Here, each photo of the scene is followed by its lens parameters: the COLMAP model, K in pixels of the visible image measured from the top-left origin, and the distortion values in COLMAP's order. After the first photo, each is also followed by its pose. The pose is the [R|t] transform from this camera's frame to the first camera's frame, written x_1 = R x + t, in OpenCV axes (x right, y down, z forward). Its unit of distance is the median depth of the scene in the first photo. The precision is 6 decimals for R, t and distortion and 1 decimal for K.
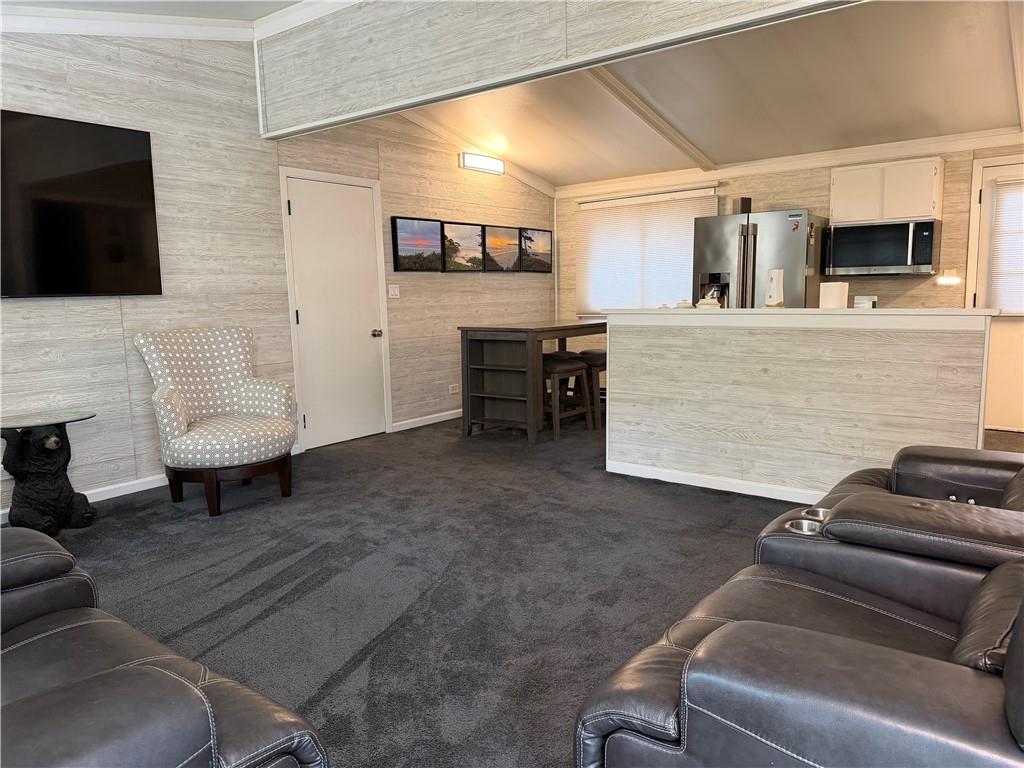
lens RADIAL K [[723.5, 0, 505.3], [0, 723.5, 384.6], [0, 0, 1]] dist [0.159707, -0.271455]
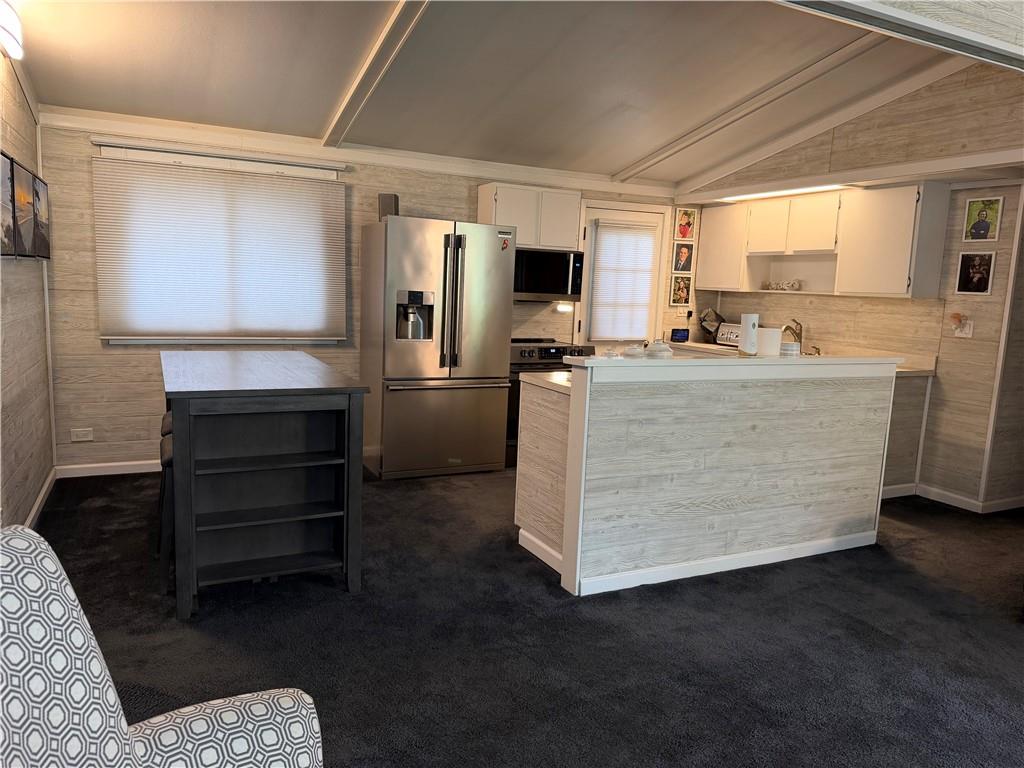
lens RADIAL K [[723.5, 0, 505.3], [0, 723.5, 384.6], [0, 0, 1]] dist [0.159707, -0.271455]
pose [[0.435714, -0.085119, 0.896051, -0.500264], [0.062722, 0.995970, 0.064112, -0.129077], [-0.897897, 0.028268, 0.439297, 0.774297]]
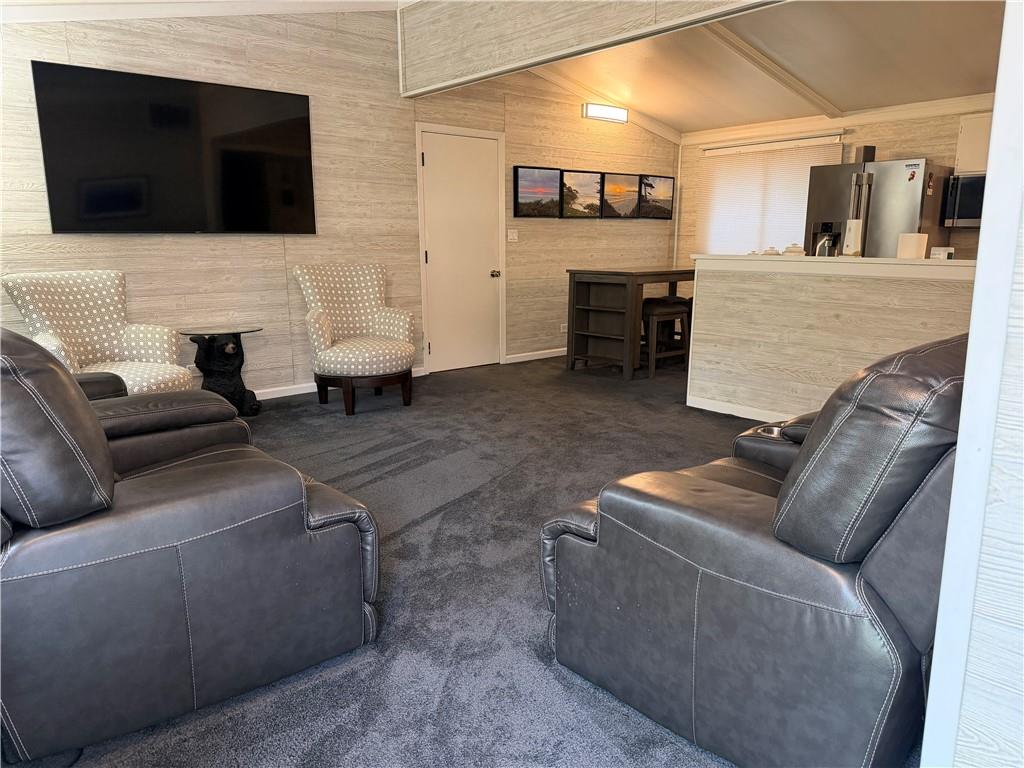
lens RADIAL K [[723.5, 0, 505.3], [0, 723.5, 384.6], [0, 0, 1]] dist [0.159707, -0.271455]
pose [[0.978575, 0.060620, -0.196765, 0.088578], [-0.046340, 0.996001, 0.076385, 0.017454], [0.200609, -0.065631, 0.977471, -0.126917]]
